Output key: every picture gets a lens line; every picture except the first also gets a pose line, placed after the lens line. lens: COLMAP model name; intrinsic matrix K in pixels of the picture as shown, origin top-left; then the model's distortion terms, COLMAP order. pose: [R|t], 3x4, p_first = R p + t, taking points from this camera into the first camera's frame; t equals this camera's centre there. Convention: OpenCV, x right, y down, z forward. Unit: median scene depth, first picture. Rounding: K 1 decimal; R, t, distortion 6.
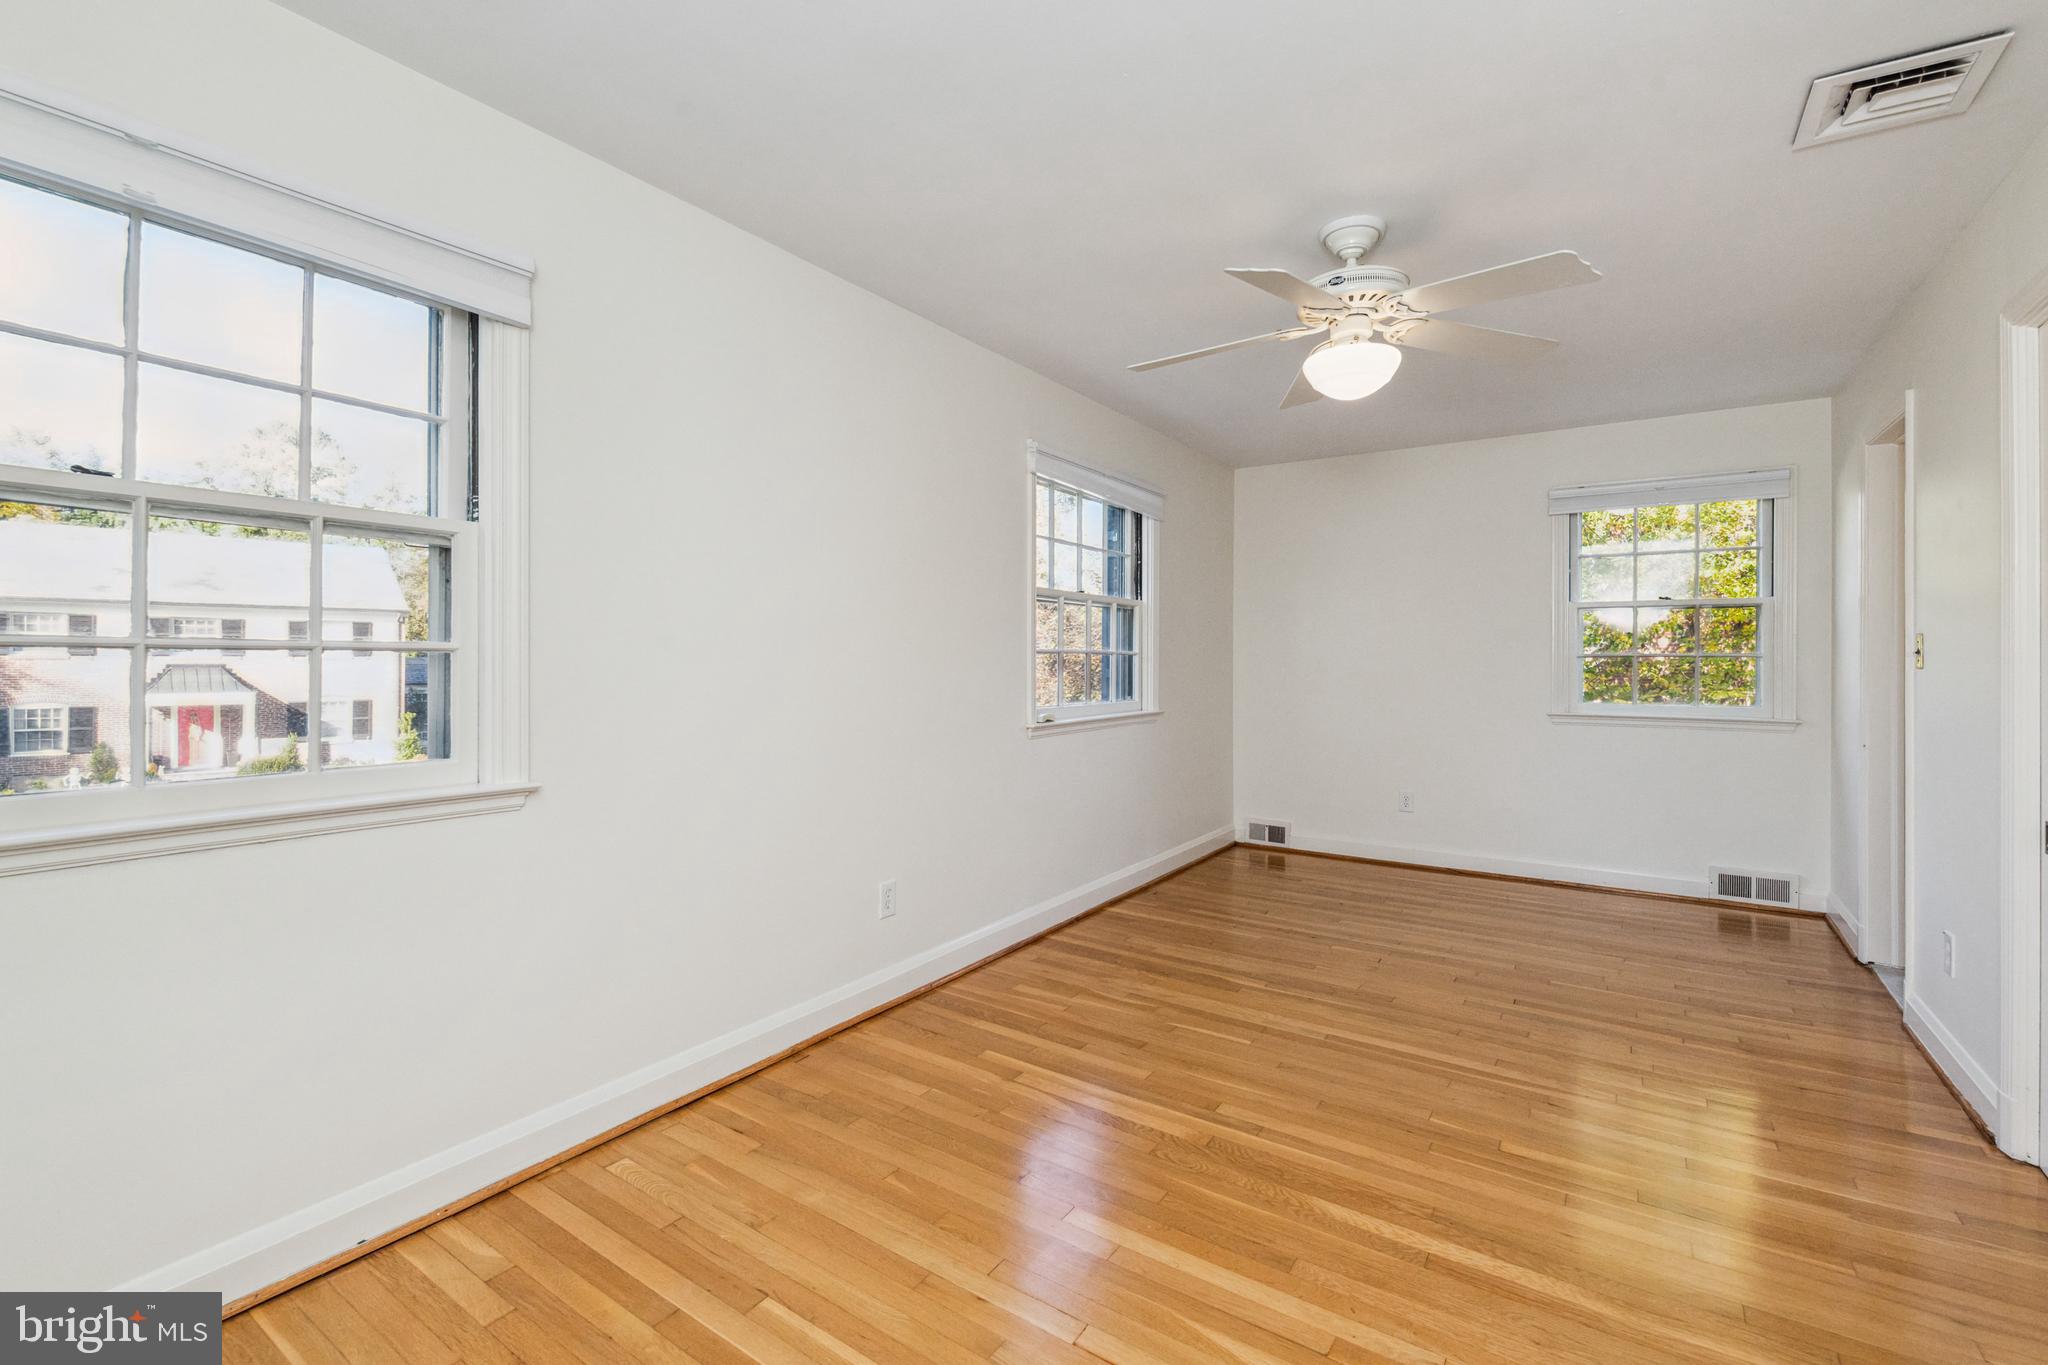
lens RADIAL K [[899.1, 0, 1014.9], [0, 899.1, 662.1], [0, 0, 1]] dist [0.004667, -0.001659]
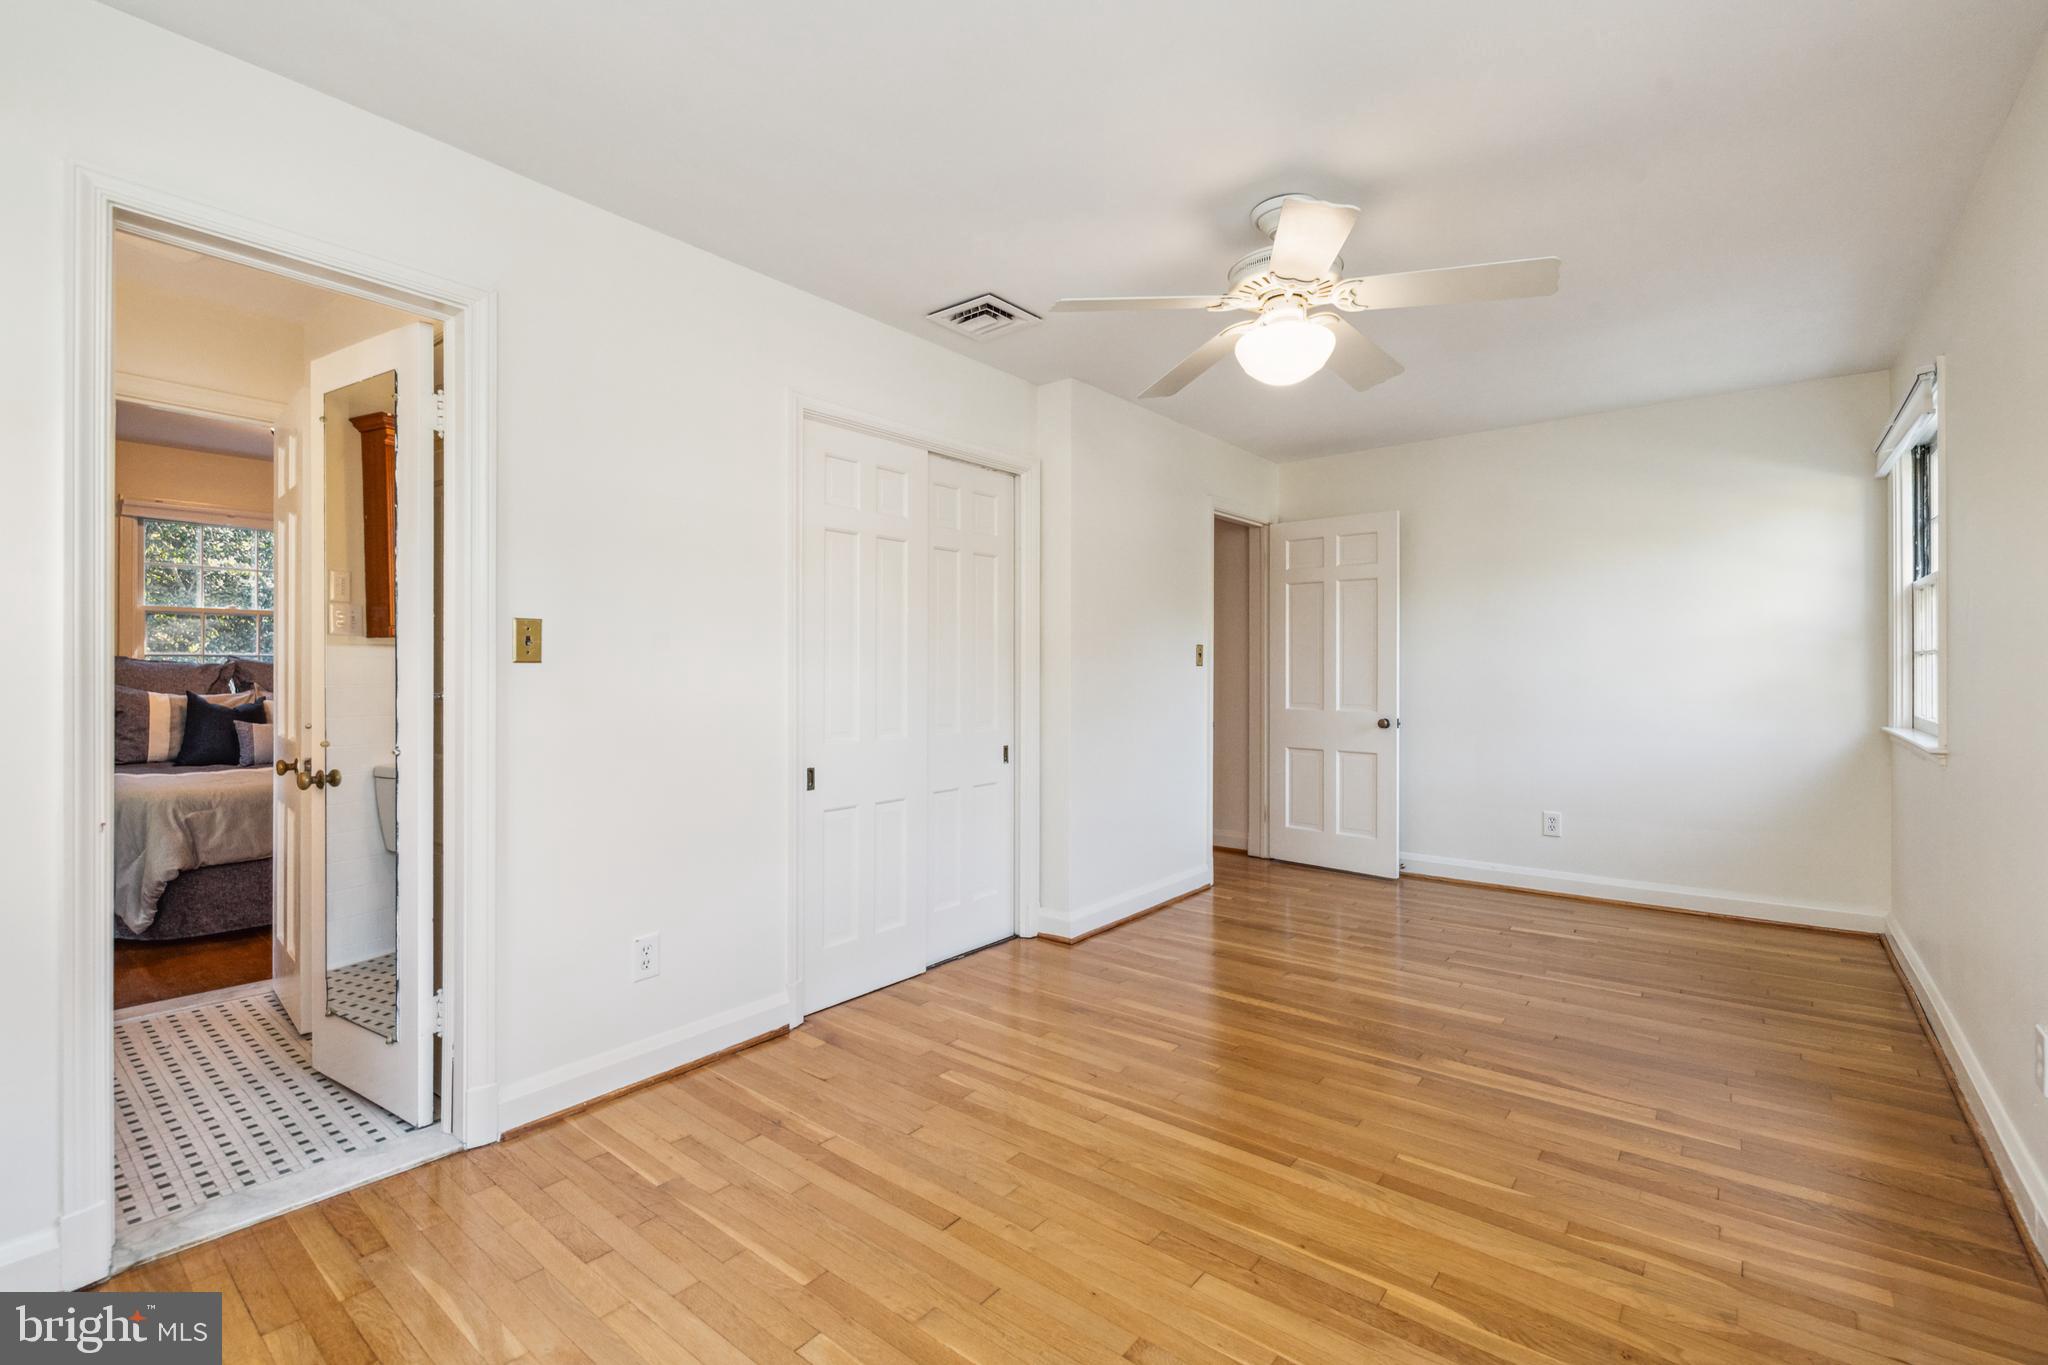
lens RADIAL K [[899.1, 0, 1021.5], [0, 899.1, 666.0], [0, 0, 1]] dist [0.004667, -0.001659]
pose [[-0.997005, -0.005985, 0.077111, 0.490882], [-0.005708, 0.999976, 0.003814, 0.006792], [-0.077132, 0.003362, -0.997015, 1.674072]]
